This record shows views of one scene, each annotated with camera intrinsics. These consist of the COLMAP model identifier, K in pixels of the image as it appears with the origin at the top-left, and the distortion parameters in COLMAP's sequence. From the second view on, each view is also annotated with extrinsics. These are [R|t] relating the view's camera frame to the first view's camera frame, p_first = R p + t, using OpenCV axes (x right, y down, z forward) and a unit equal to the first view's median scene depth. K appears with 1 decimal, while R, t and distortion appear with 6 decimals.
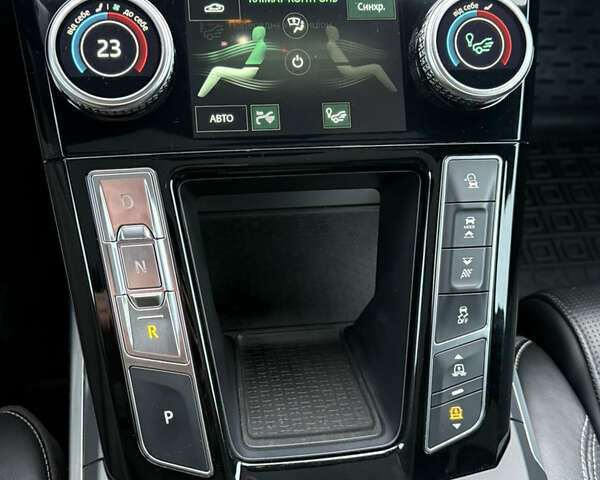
lens RADIAL K [[644.0, 0, 300.0], [0, 644.0, 240.0], [0, 0, 1]] dist [0.181539, -0.458617]
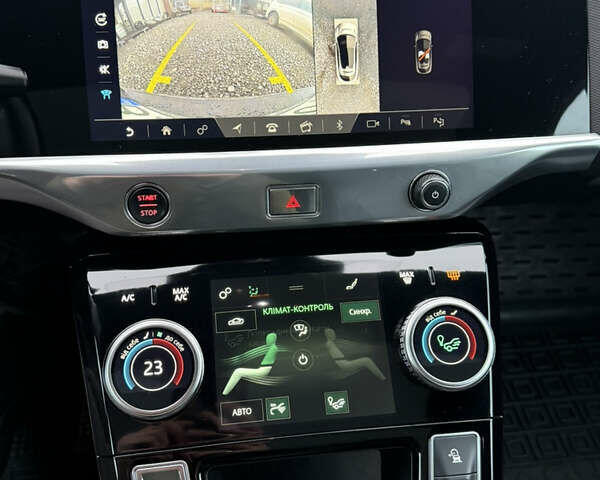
lens RADIAL K [[644.0, 0, 300.0], [0, 644.0, 240.0], [0, 0, 1]] dist [0.181539, -0.458617]
pose [[0.998910, -0.038654, -0.026165, 0.031800], [0.032176, 0.976319, -0.213928, -0.234871], [0.033815, 0.212853, 0.976499, -0.252370]]
